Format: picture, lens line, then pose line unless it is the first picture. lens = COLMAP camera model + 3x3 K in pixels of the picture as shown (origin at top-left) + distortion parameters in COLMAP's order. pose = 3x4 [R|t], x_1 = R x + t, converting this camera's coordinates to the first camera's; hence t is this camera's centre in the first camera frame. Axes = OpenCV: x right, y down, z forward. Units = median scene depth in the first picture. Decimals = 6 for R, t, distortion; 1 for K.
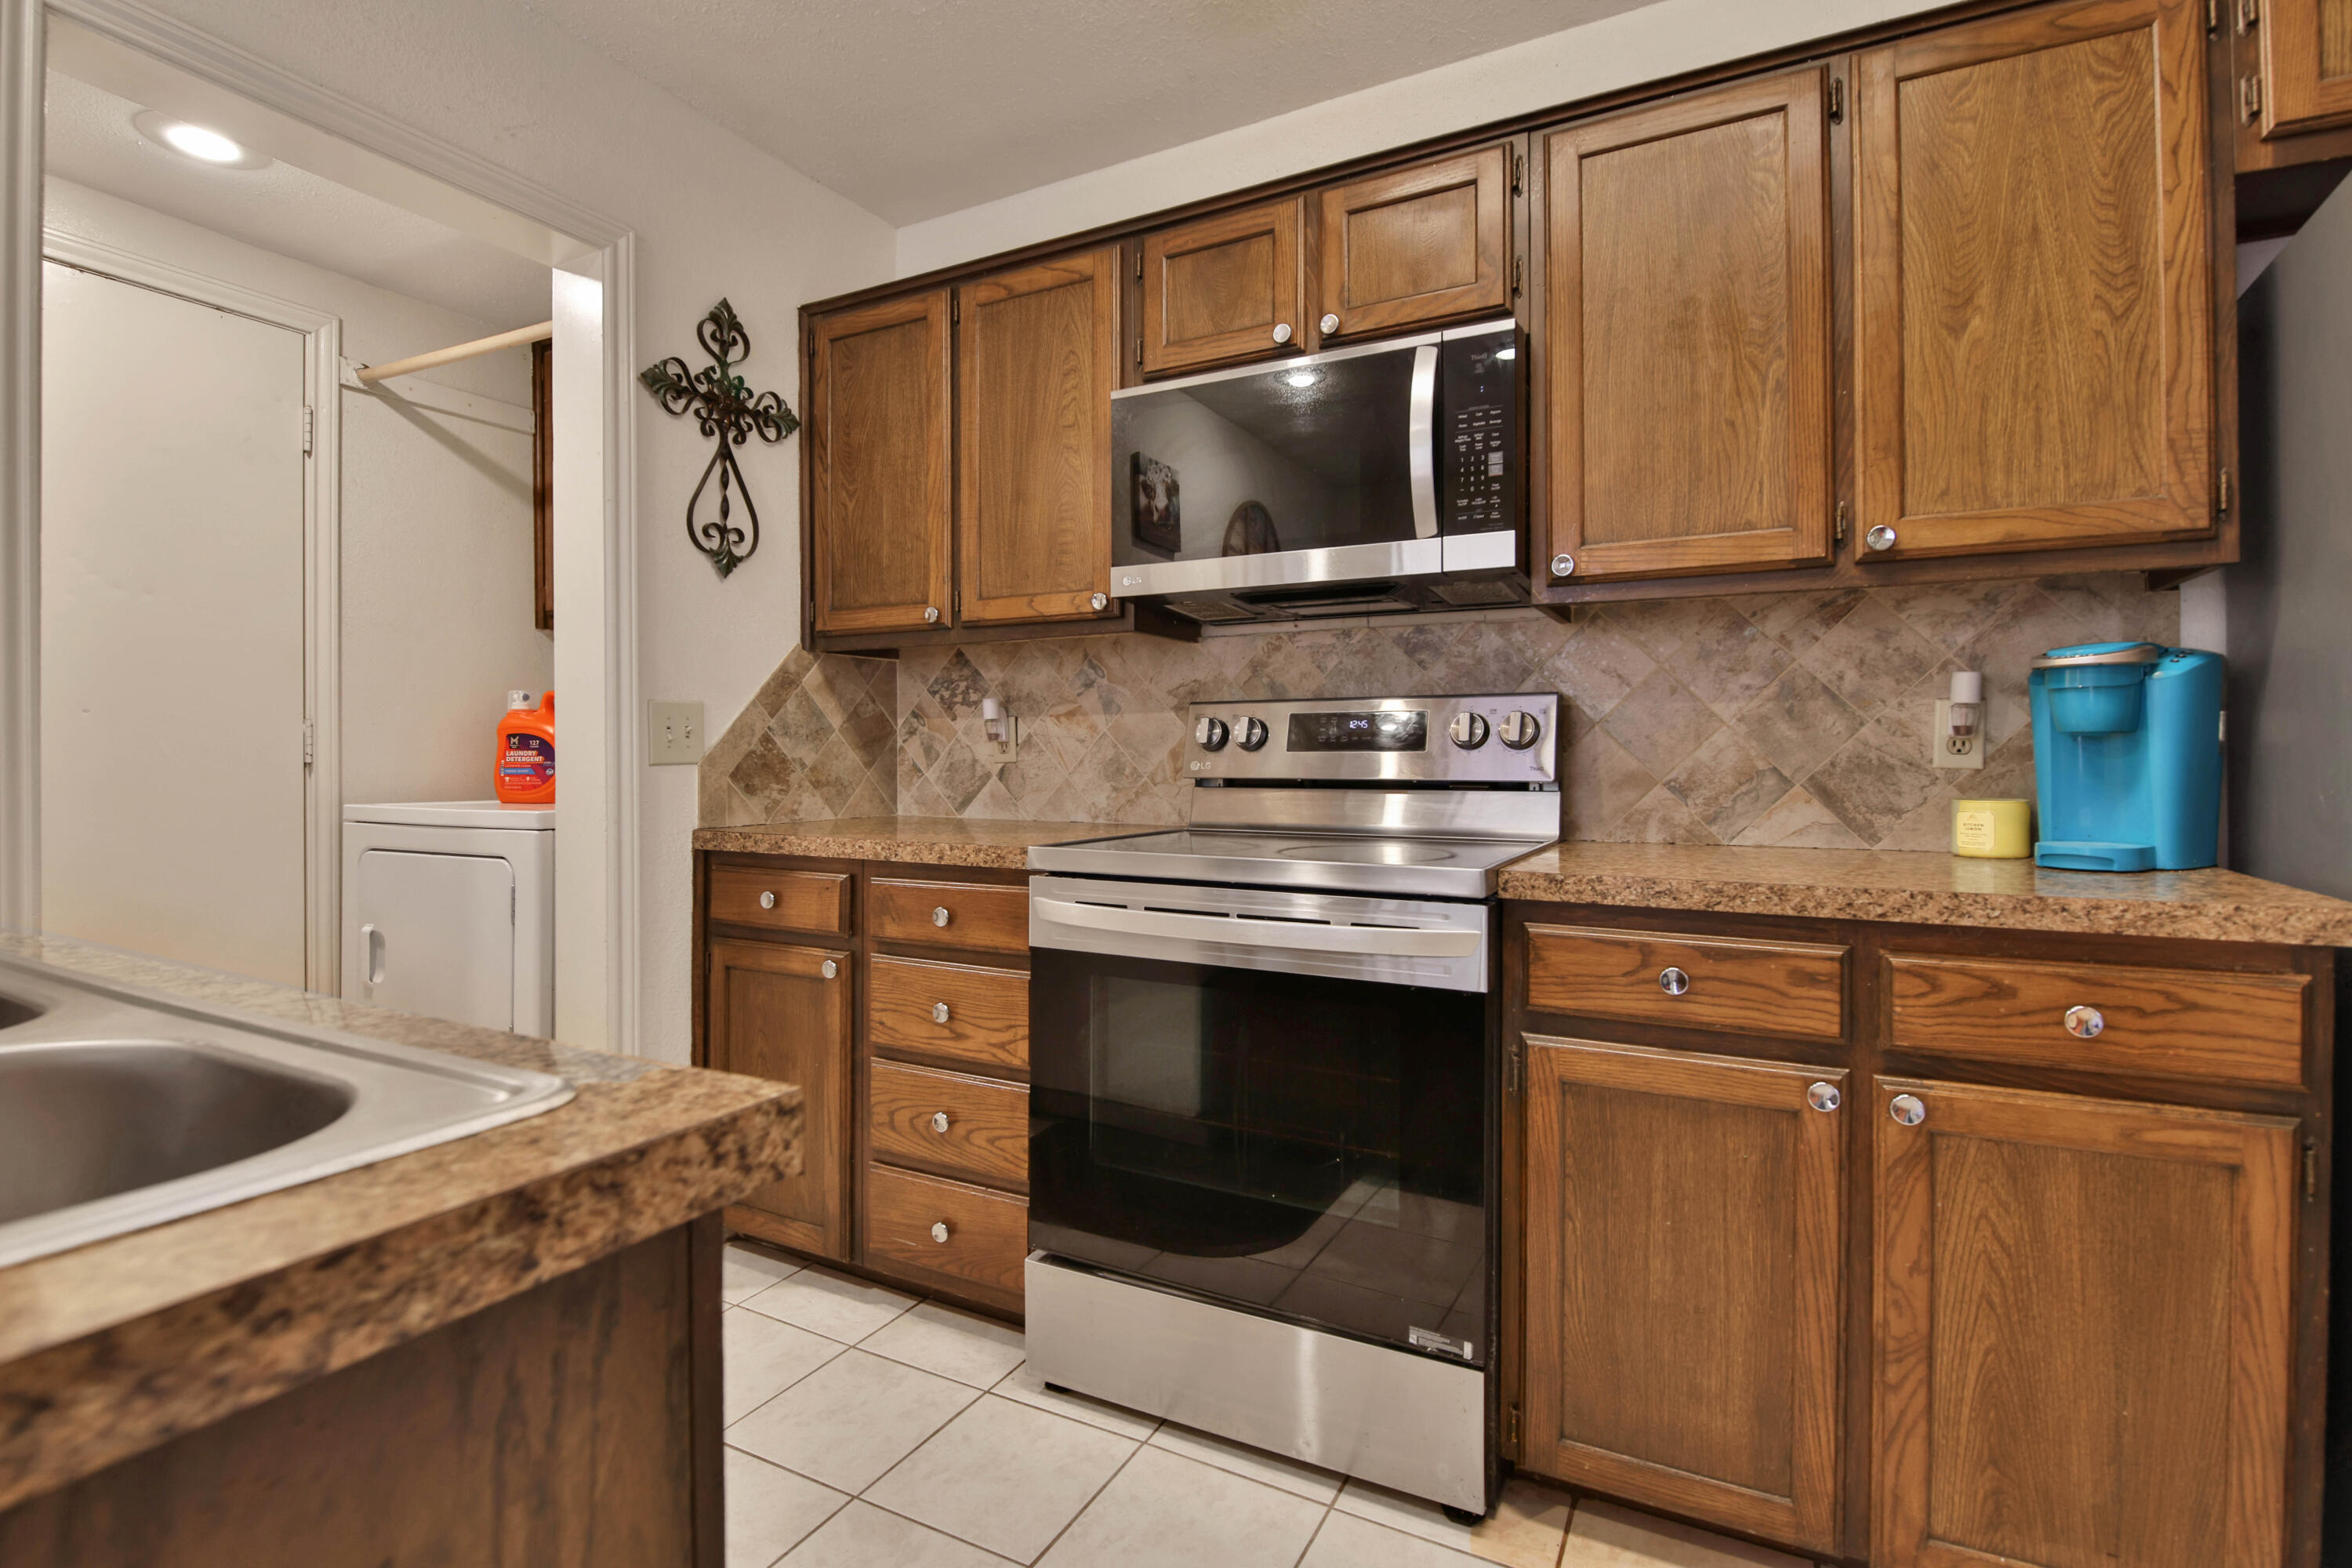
lens RADIAL K [[1094.0, 0, 1212.3], [0, 1094.0, 750.8], [0, 0, 1]] dist [-0.001987, -0.008848]
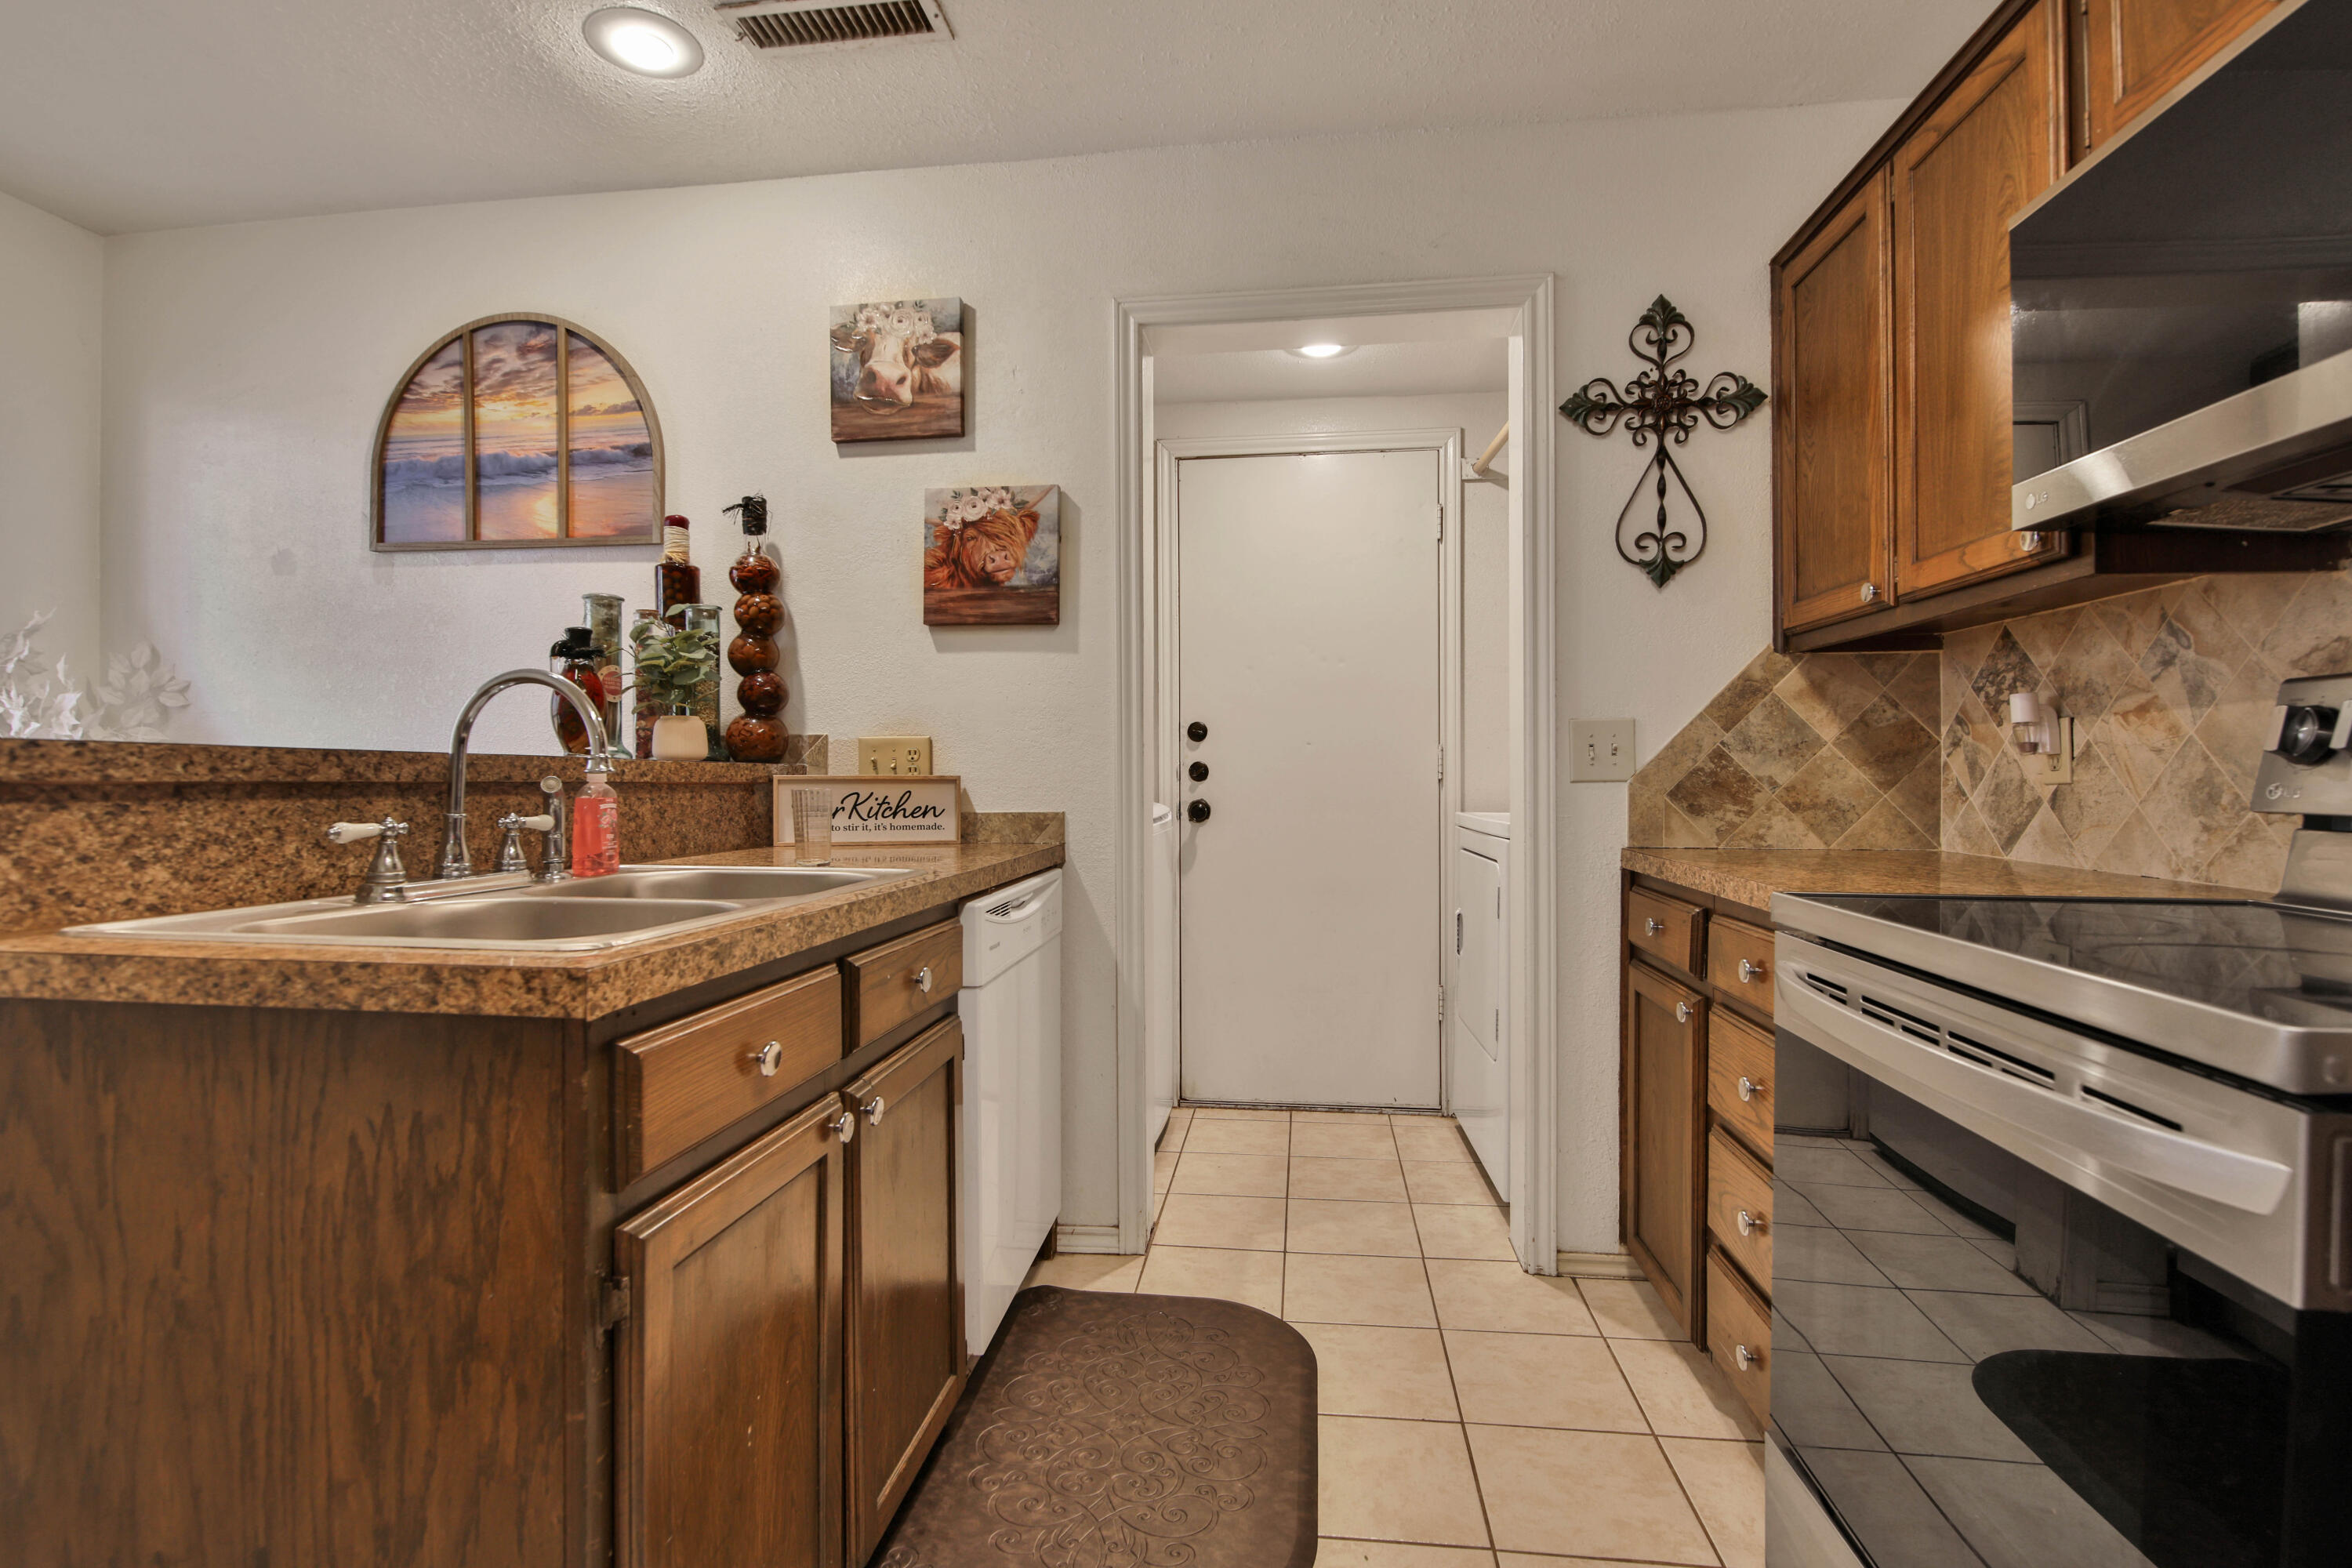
lens RADIAL K [[1094.0, 0, 1158.3], [0, 1094.0, 773.3], [0, 0, 1]] dist [-0.001987, -0.008848]
pose [[0.338254, -0.000074, -0.941055, 0.302290], [0.001444, 0.999999, 0.000440, 0.003334], [0.941054, -0.001508, 0.338254, 0.259235]]
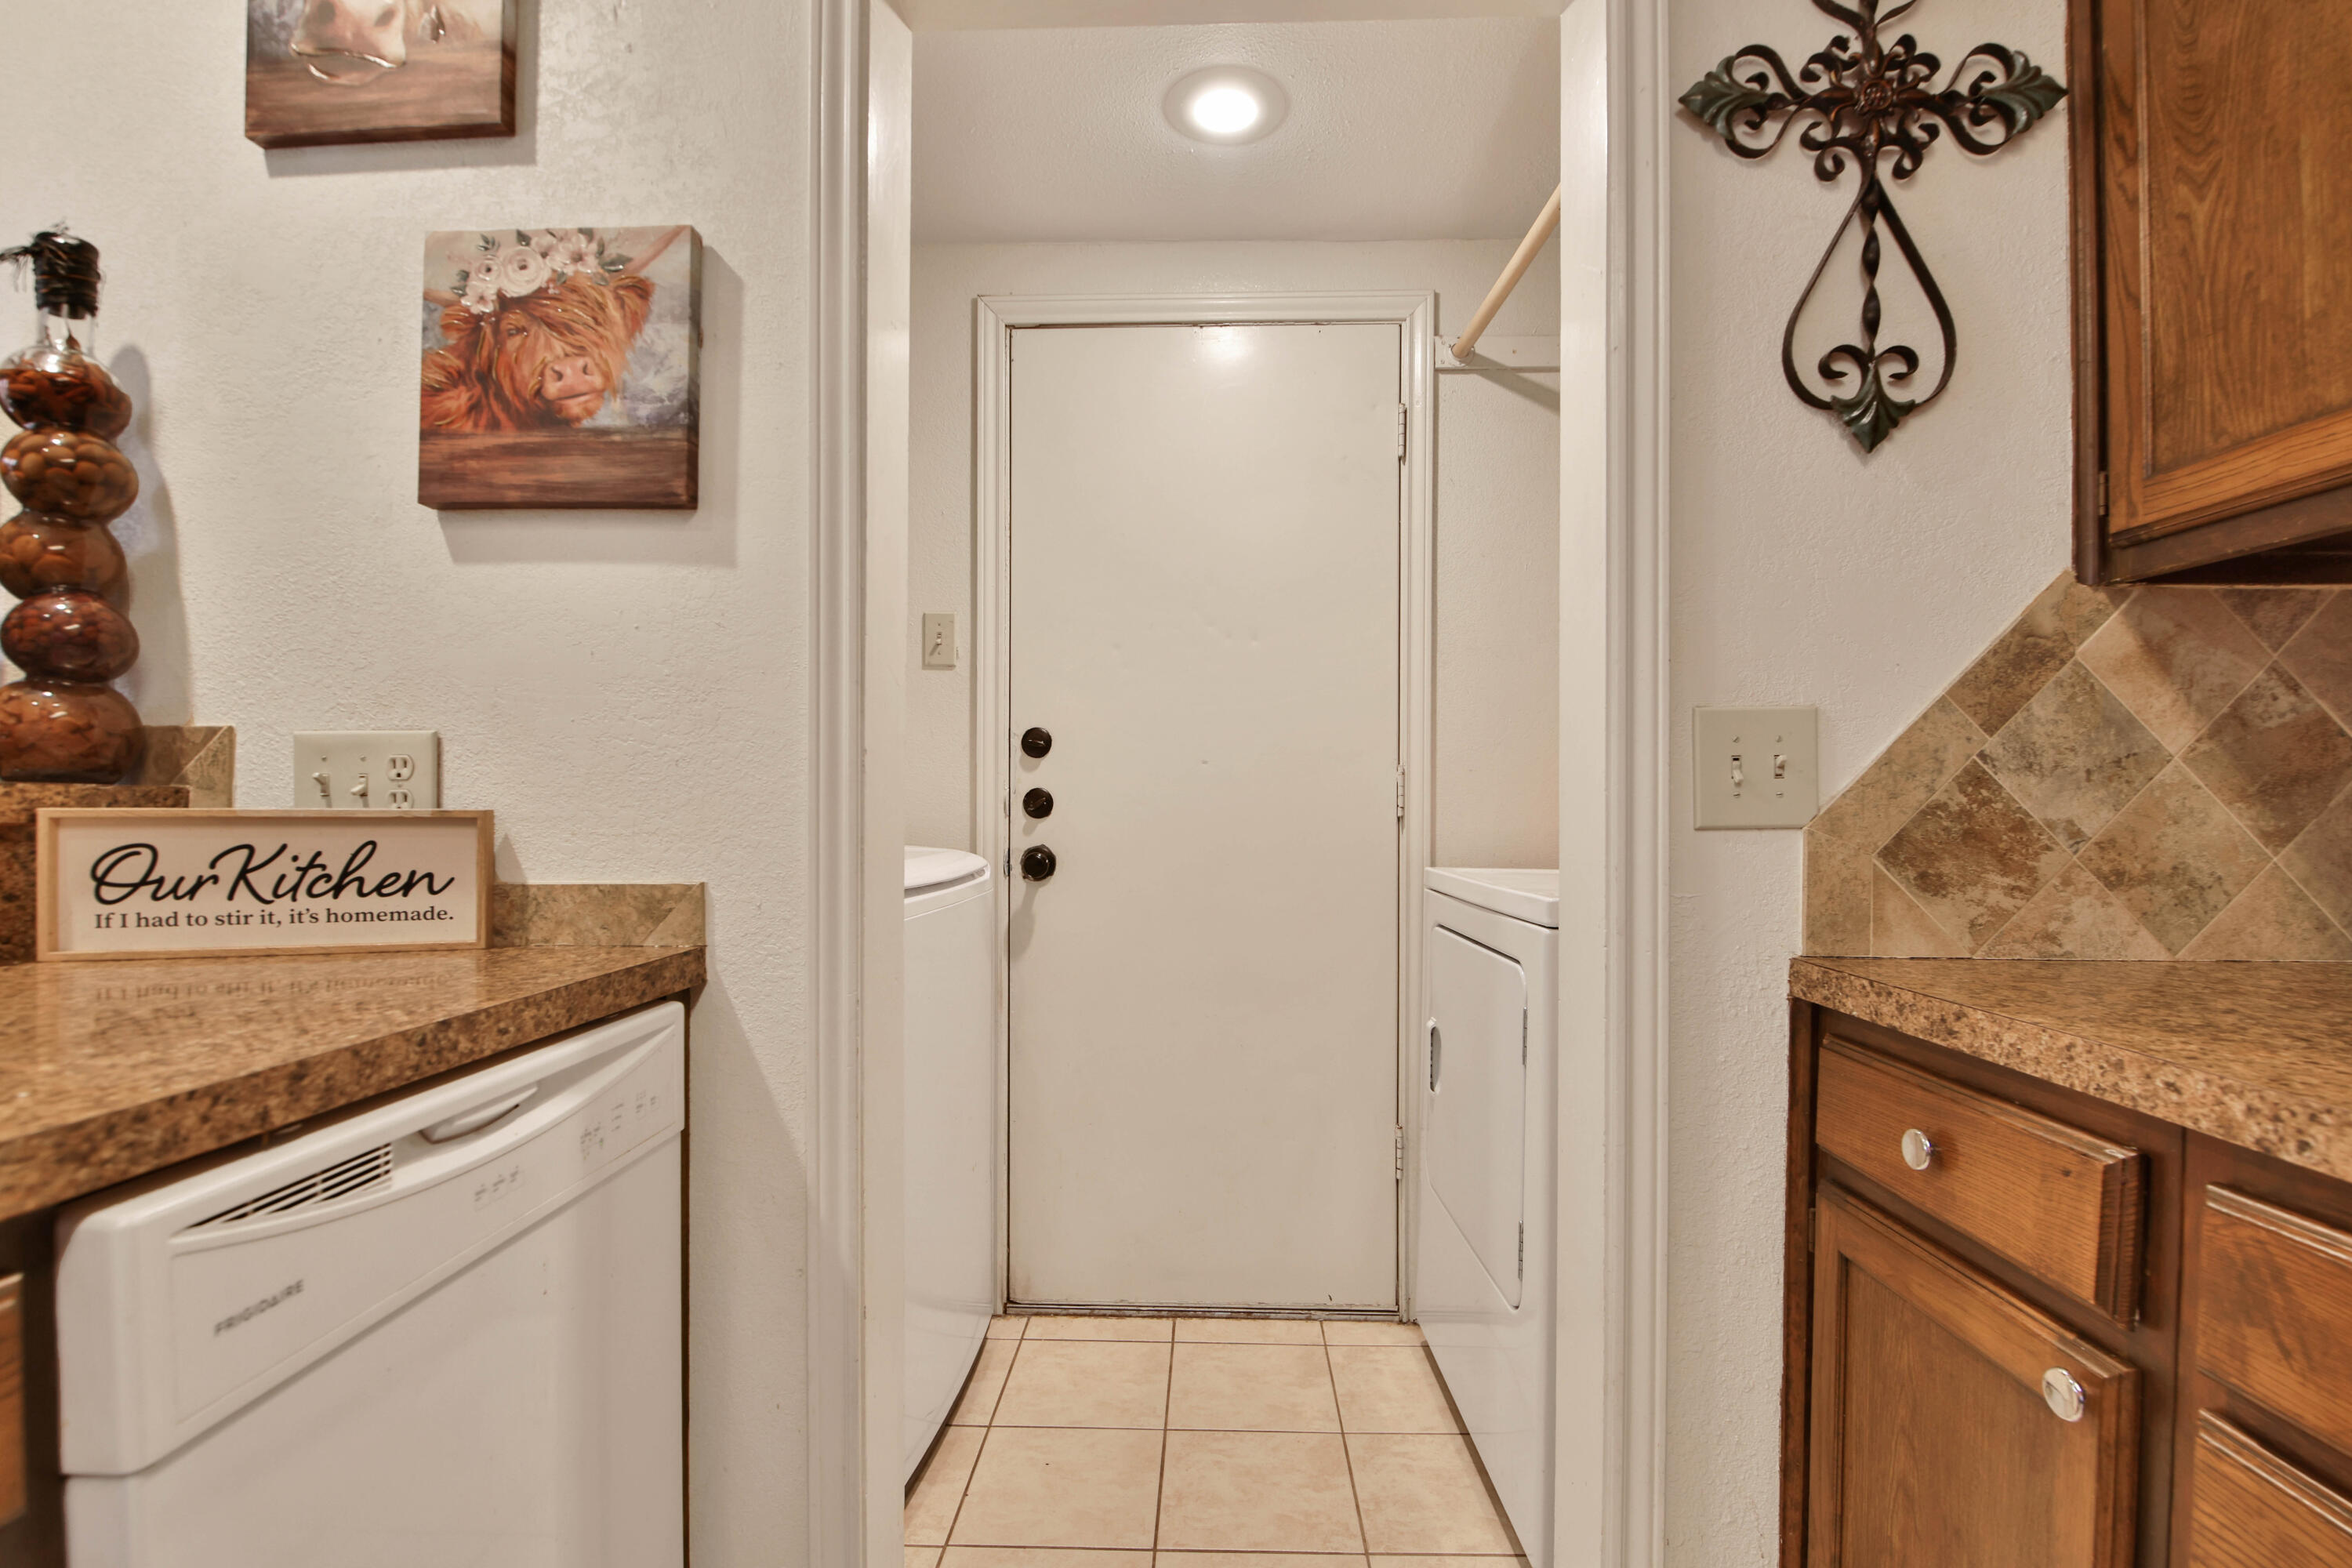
lens RADIAL K [[1094.0, 0, 1147.3], [0, 1094.0, 812.0], [0, 0, 1]] dist [-0.001987, -0.008848]
pose [[0.403161, 0.008624, -0.915088, -0.124462], [-0.004307, 0.999962, 0.007527, 0.001462], [0.915119, 0.000907, 0.403183, 0.497764]]
